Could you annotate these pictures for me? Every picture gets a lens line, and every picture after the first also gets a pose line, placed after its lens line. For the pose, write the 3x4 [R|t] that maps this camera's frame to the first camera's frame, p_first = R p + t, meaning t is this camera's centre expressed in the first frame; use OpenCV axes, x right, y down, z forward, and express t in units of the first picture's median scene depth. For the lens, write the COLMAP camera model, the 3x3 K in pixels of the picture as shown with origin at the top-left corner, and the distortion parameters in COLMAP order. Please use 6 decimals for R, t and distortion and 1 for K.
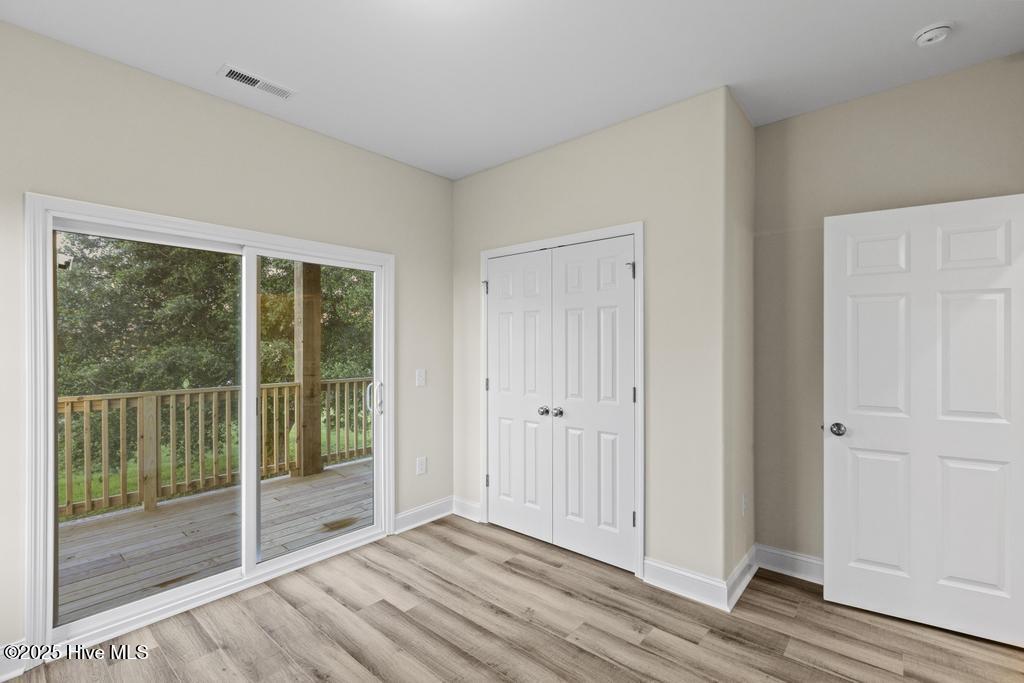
lens RADIAL K [[459.0, 0, 517.4], [0, 459.0, 344.4], [0, 0, 1]] dist [-0.000353, -0.000261]
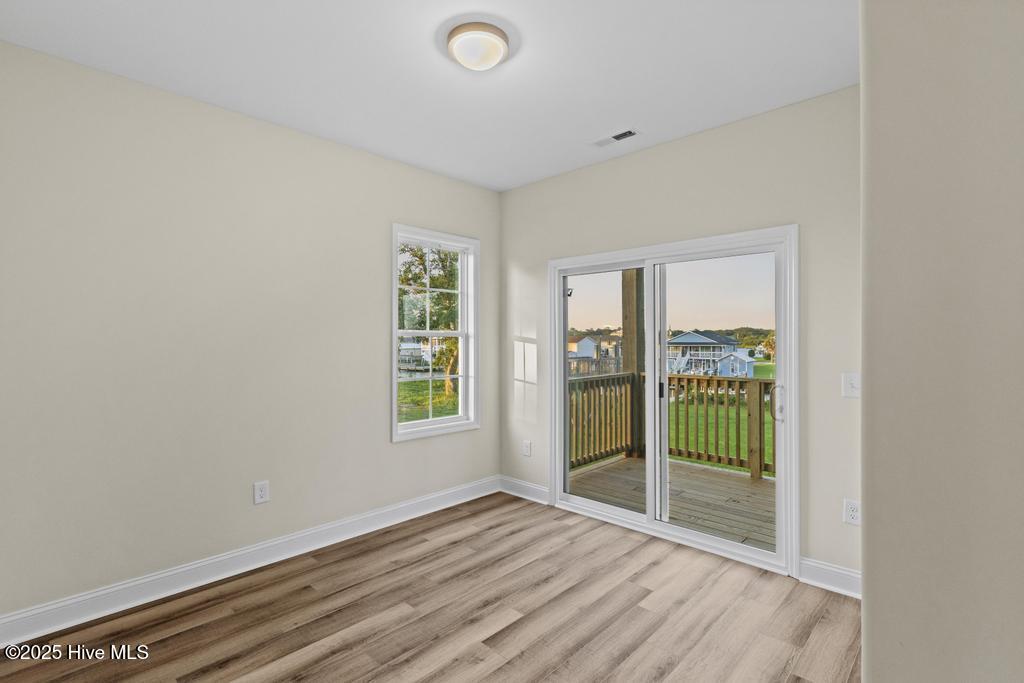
lens RADIAL K [[483.1, 0, 512.0], [0, 483.1, 341.5], [0, 0, 1]] dist [0.000762, 0.000151]
pose [[-0.054017, 0.008869, -0.998501, 0.775541], [0.005791, 0.999947, 0.008568, -0.008446], [0.998523, -0.005320, -0.054065, 0.735871]]
